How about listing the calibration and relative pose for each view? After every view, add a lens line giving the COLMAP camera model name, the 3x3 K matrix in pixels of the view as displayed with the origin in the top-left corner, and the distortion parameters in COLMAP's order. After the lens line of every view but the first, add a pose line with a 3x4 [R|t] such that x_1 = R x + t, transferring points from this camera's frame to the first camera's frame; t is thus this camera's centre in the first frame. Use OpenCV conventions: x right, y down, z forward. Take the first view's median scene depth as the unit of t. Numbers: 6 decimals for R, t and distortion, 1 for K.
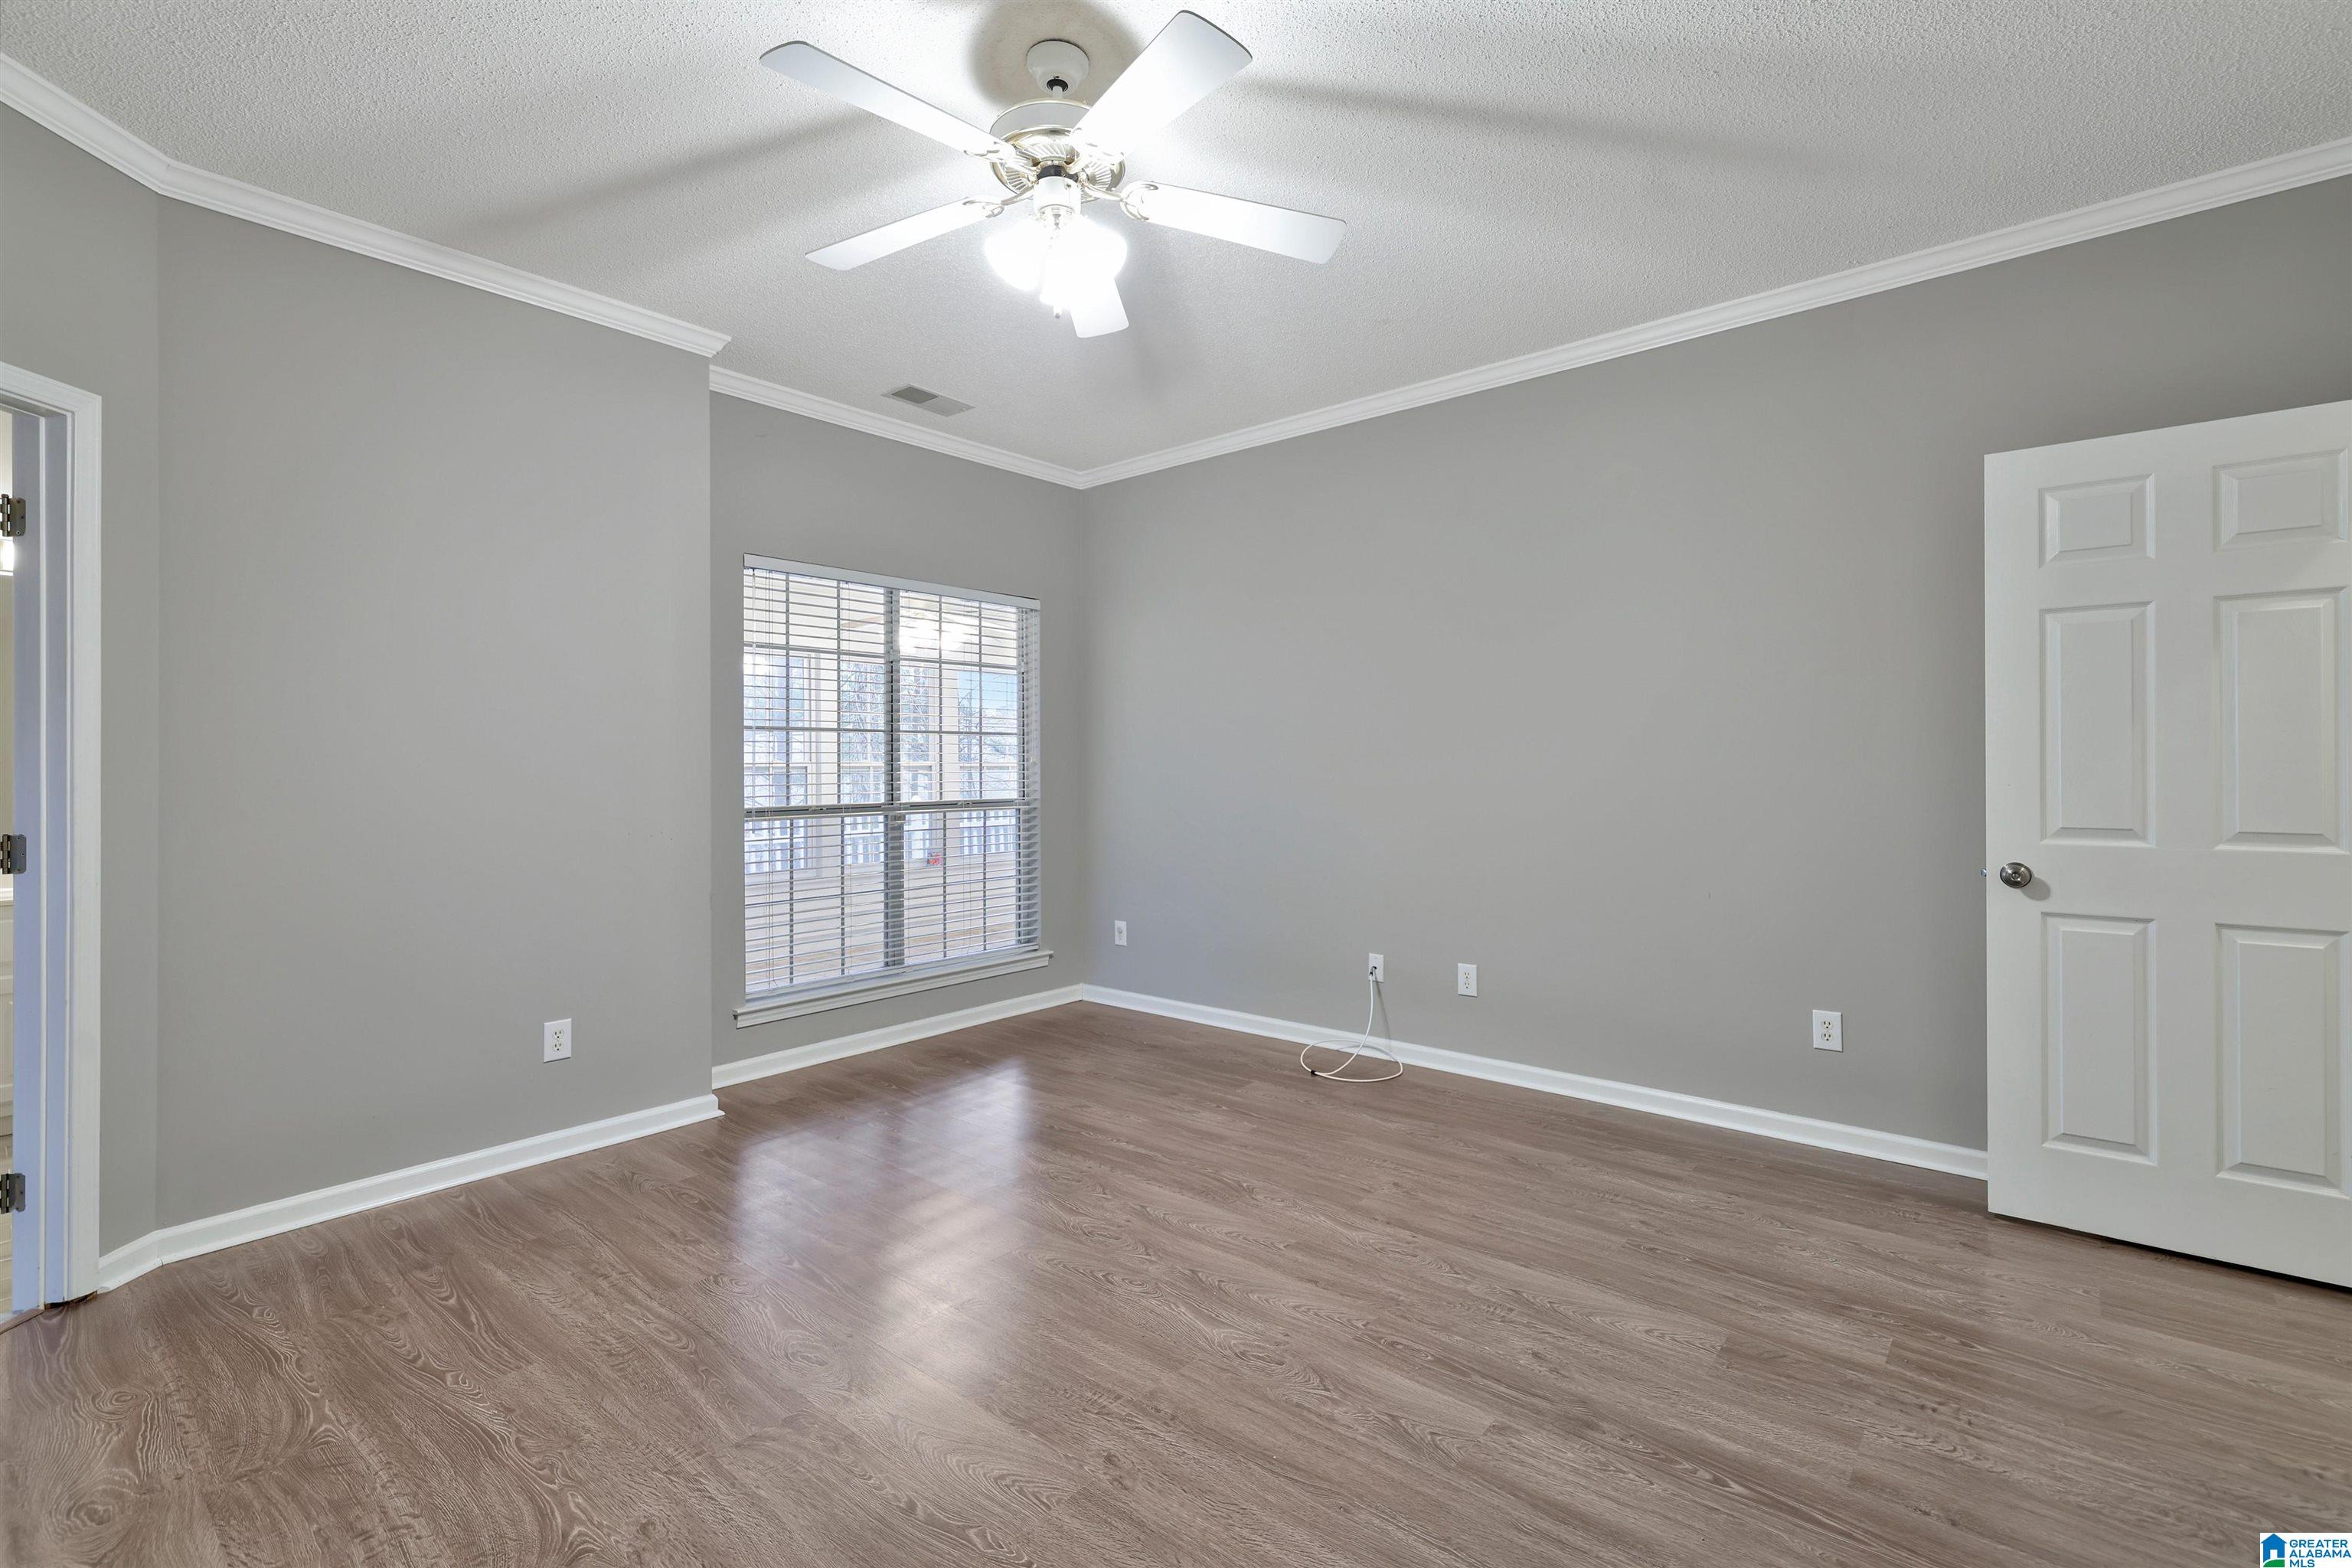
lens RADIAL K [[1044.0, 0, 1183.1], [0, 1044.0, 774.3], [0, 0, 1]] dist [0.000401, -0.000525]
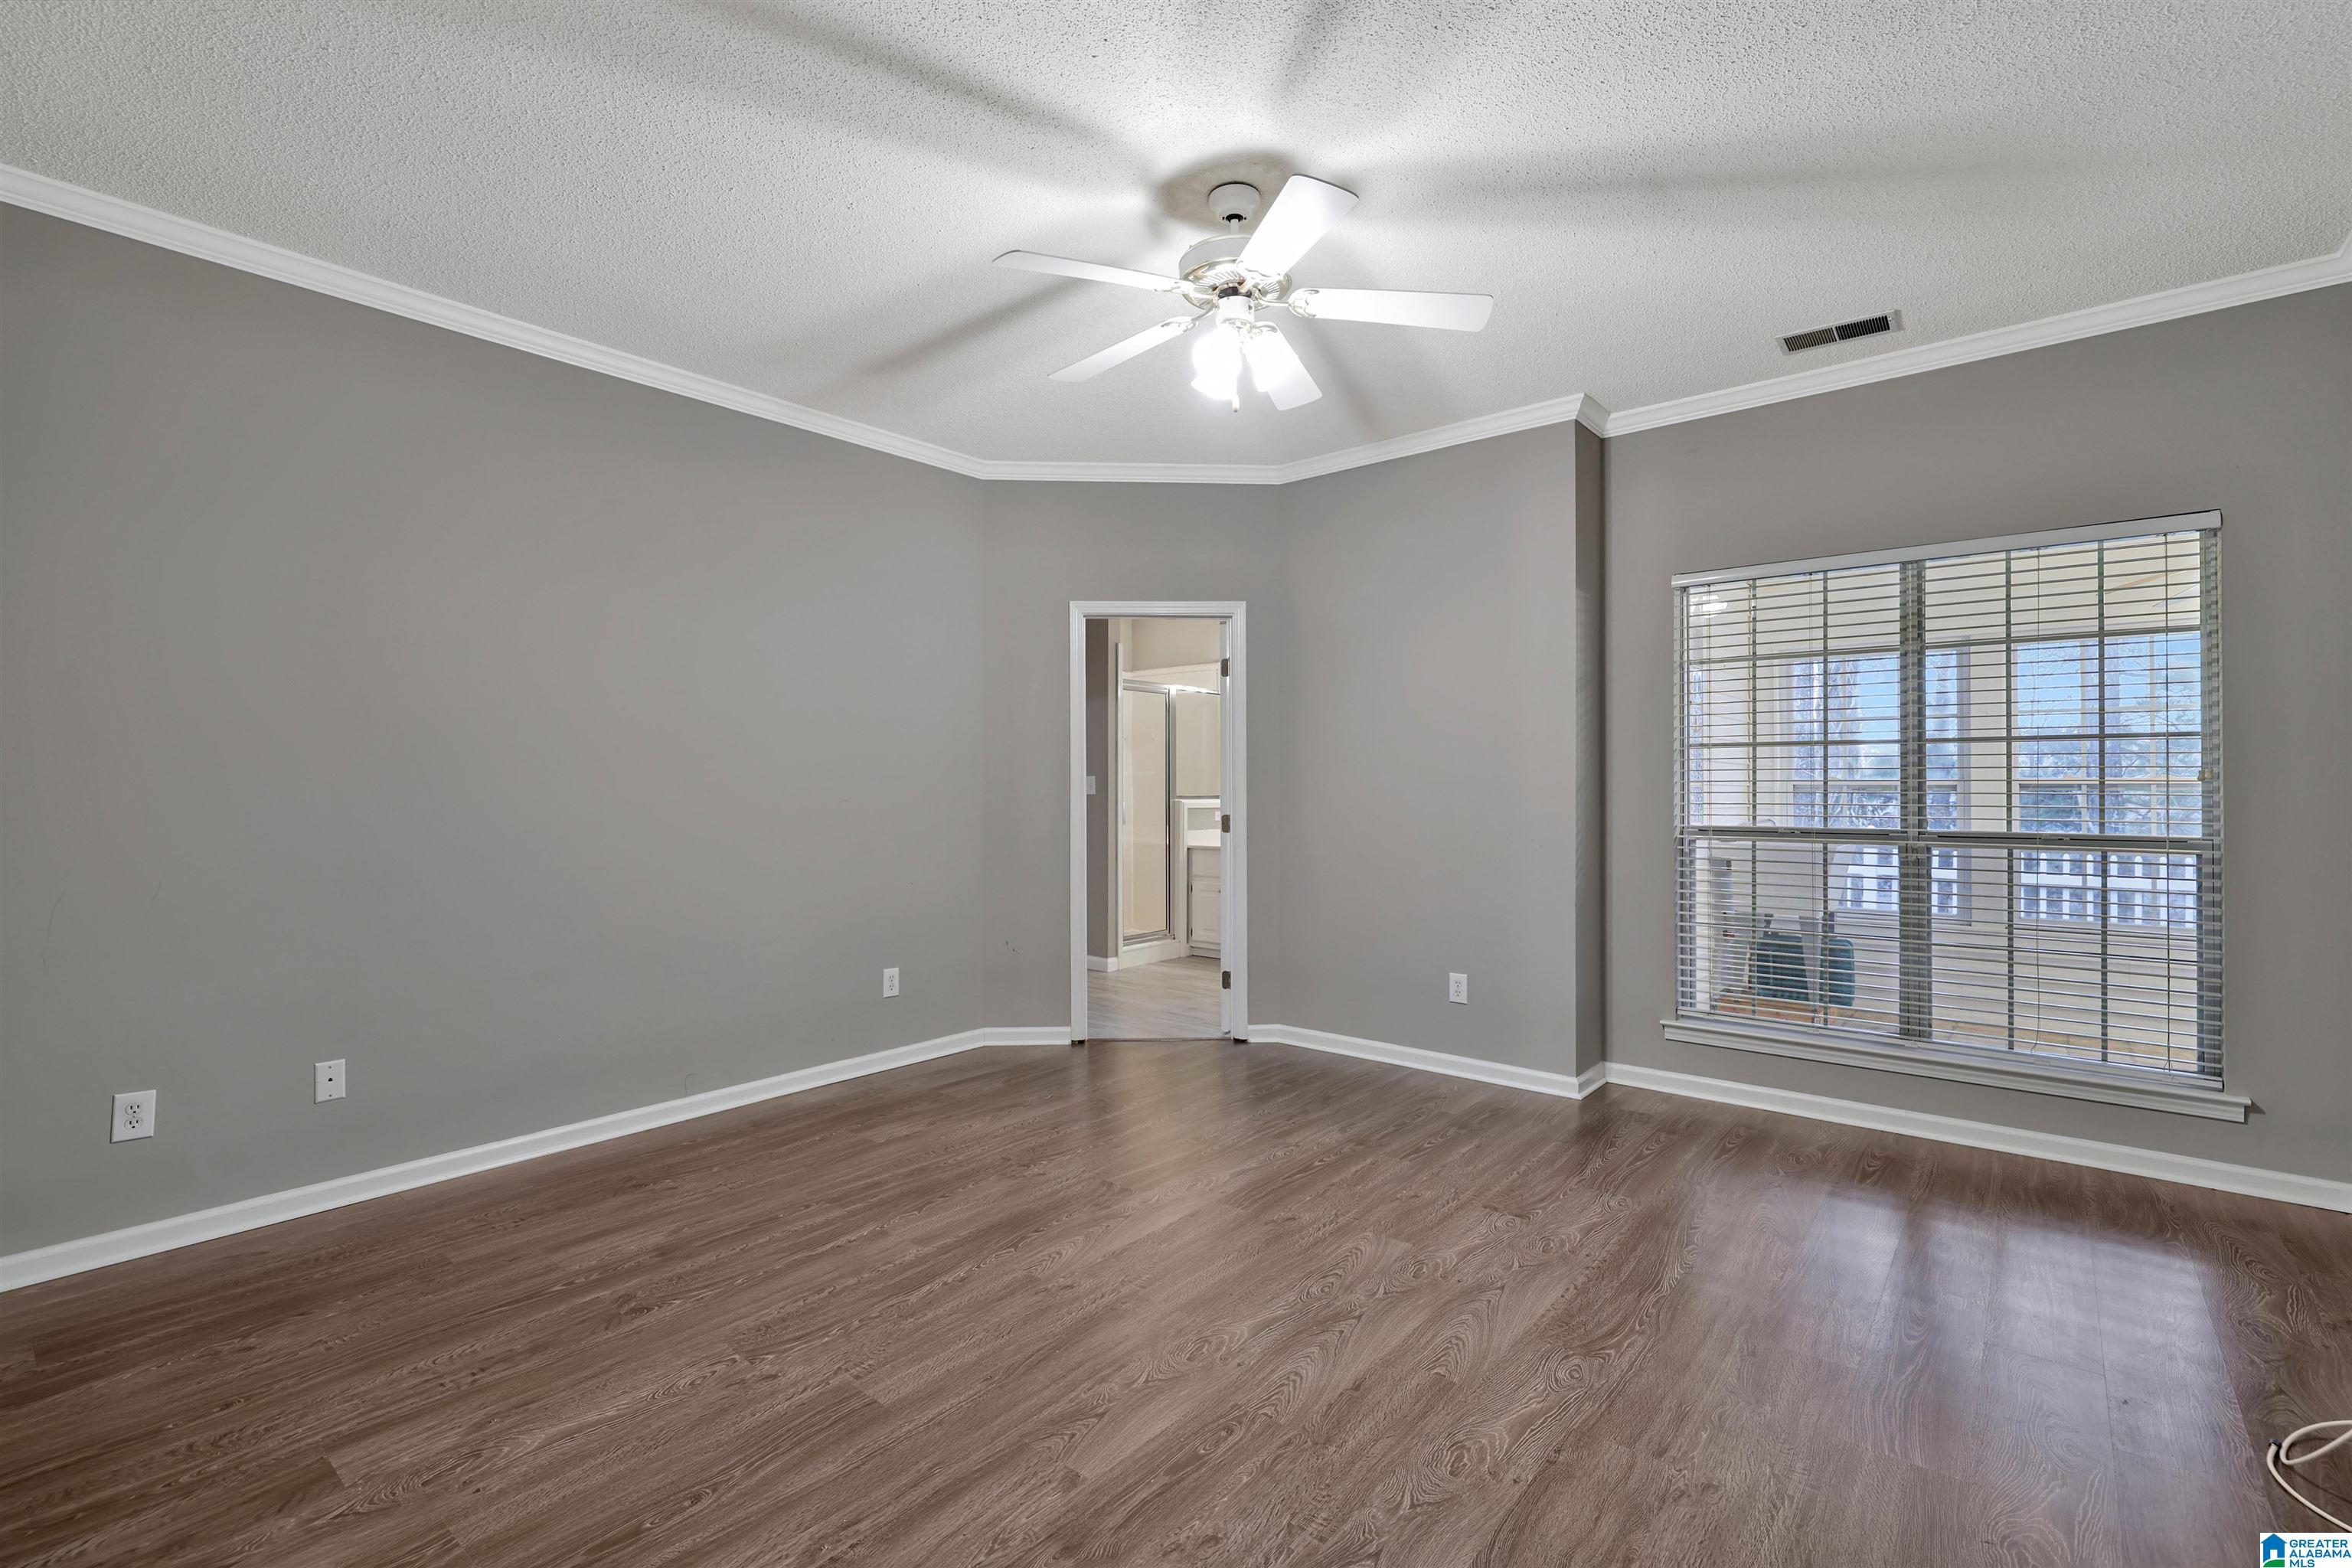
lens RADIAL K [[1044.0, 0, 1183.1], [0, 1044.0, 774.3], [0, 0, 1]] dist [0.000401, -0.000525]
pose [[0.012536, -0.003538, -0.999915, 1.028128], [-0.007794, 0.999963, -0.003636, -0.017076], [0.999891, 0.007838, 0.012508, 0.877251]]
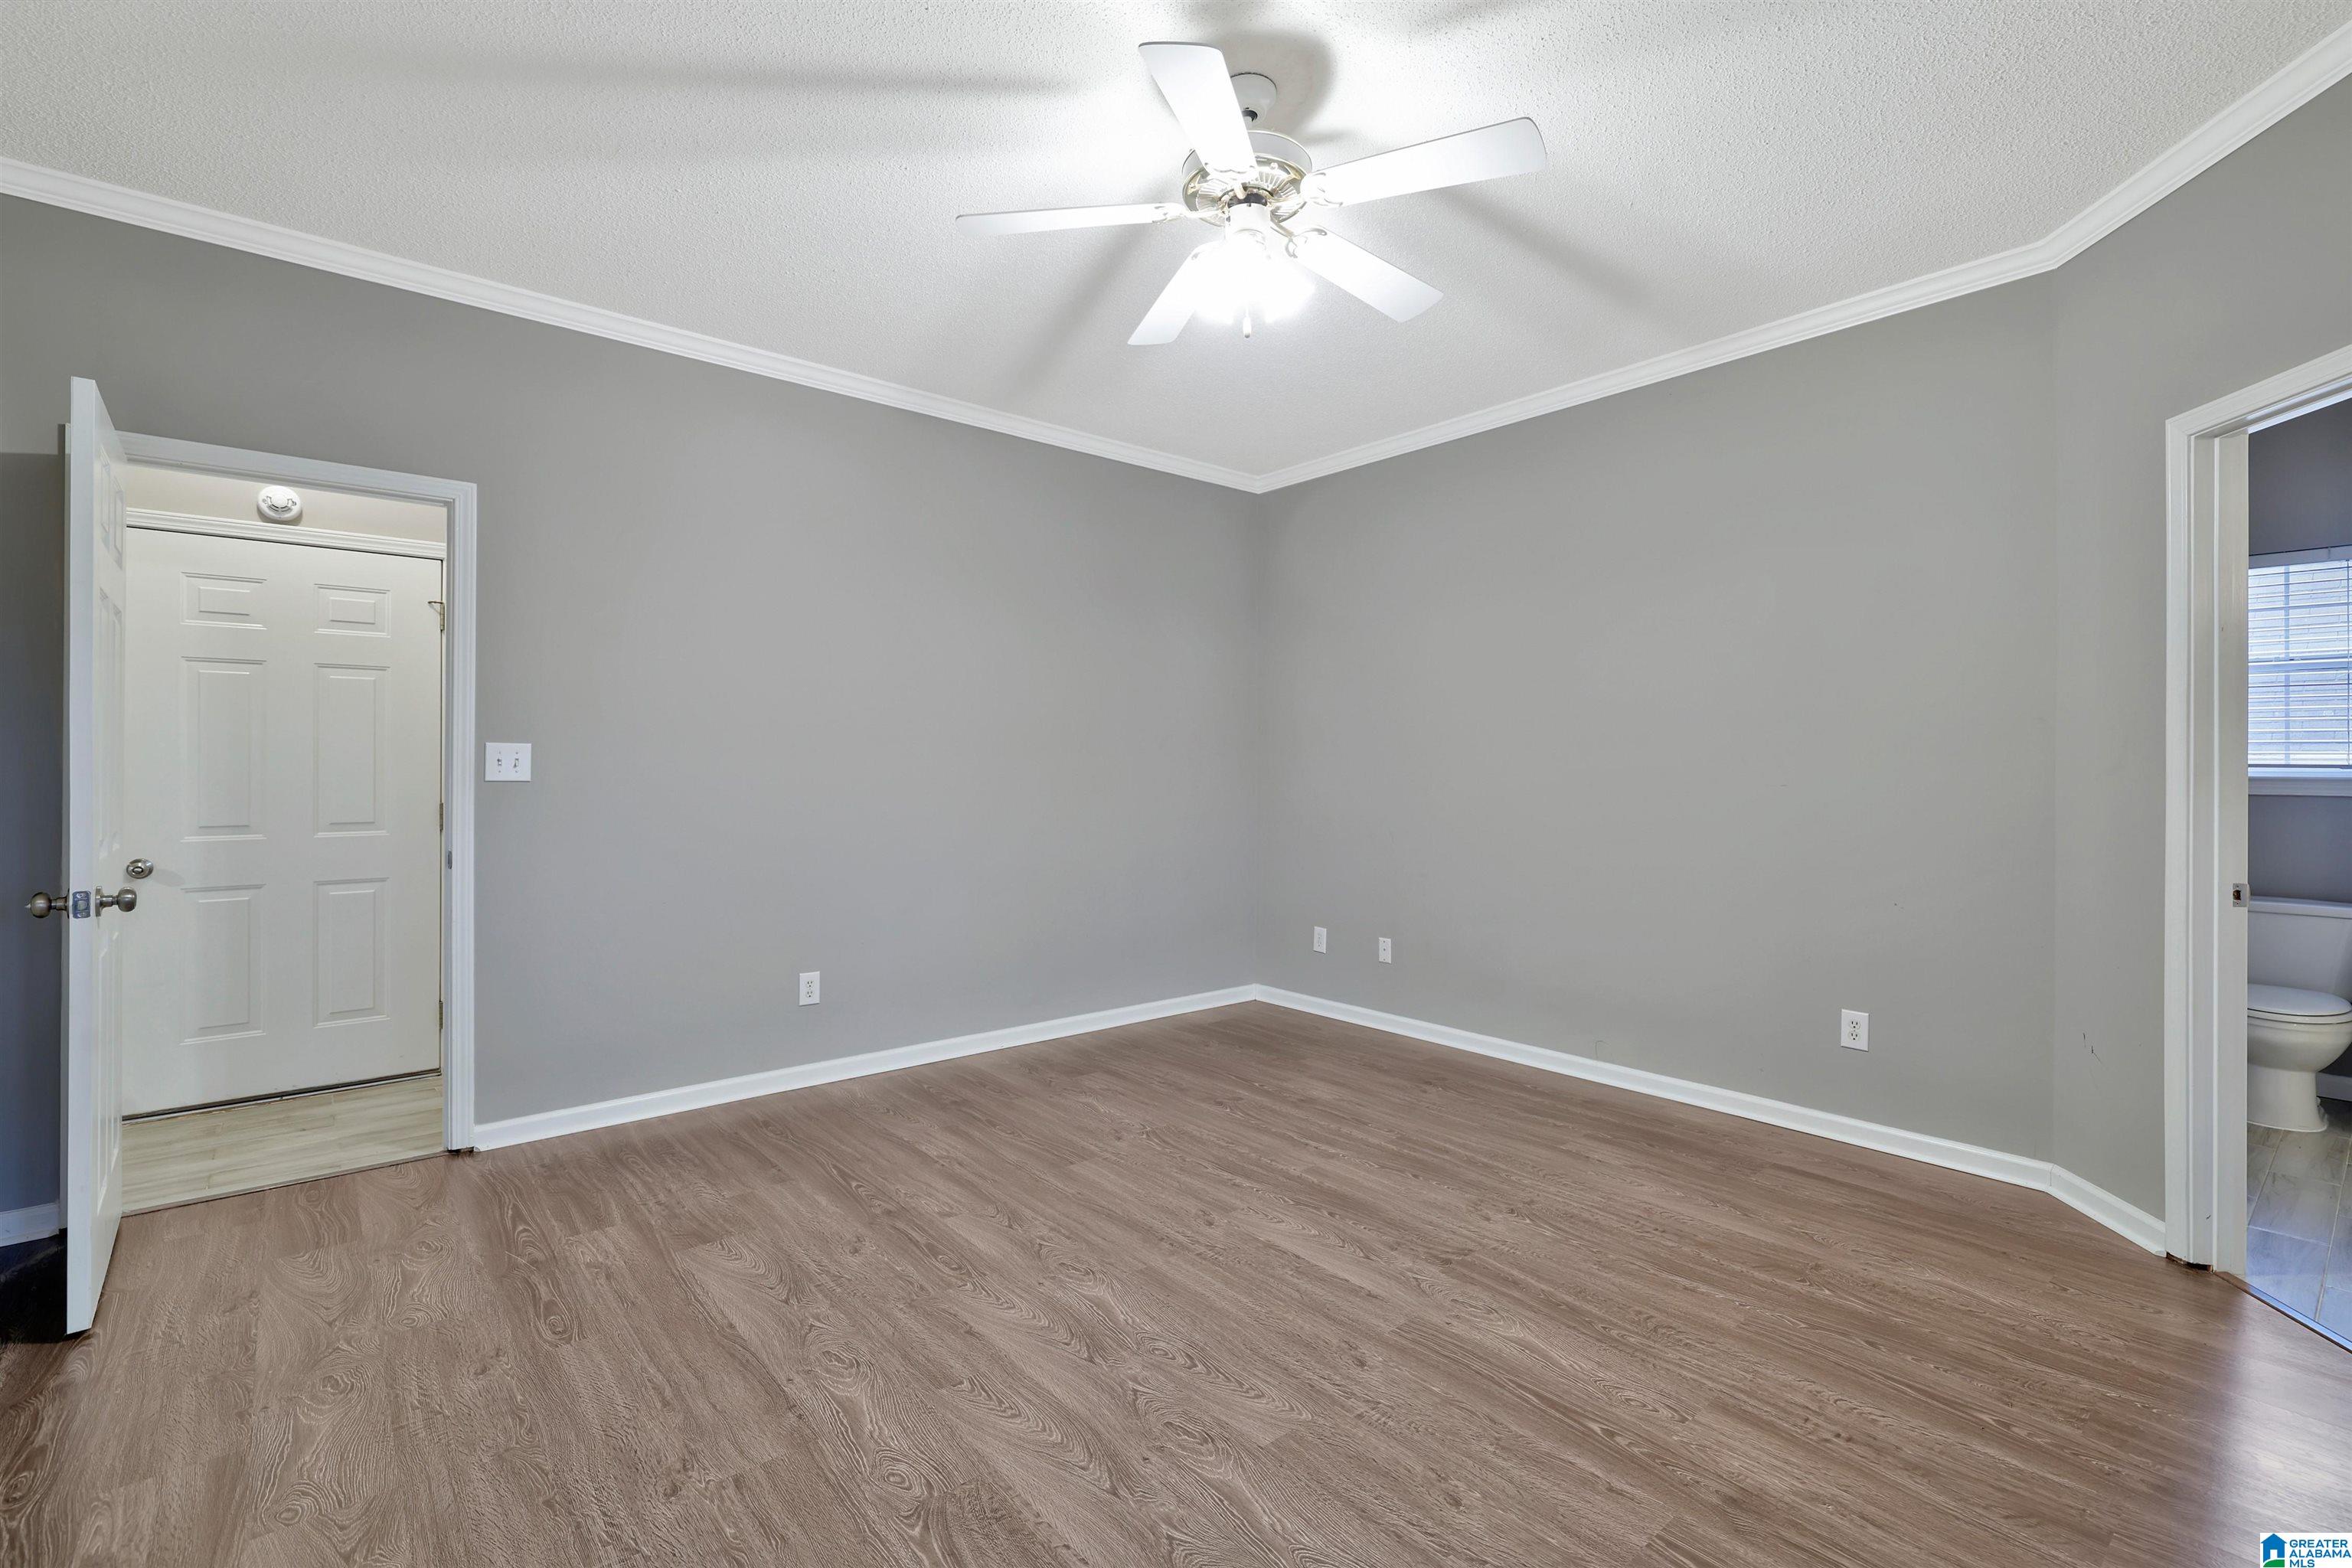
lens RADIAL K [[1050.0, 0, 1174.0], [0, 1050.0, 765.4], [0, 0, 1]] dist [0.000220, -0.000162]
pose [[-0.985305, 0.003450, 0.170770, -0.218804], [0.004822, 0.999959, 0.007621, -0.017978], [-0.170737, 0.008333, -0.985281, 1.949730]]
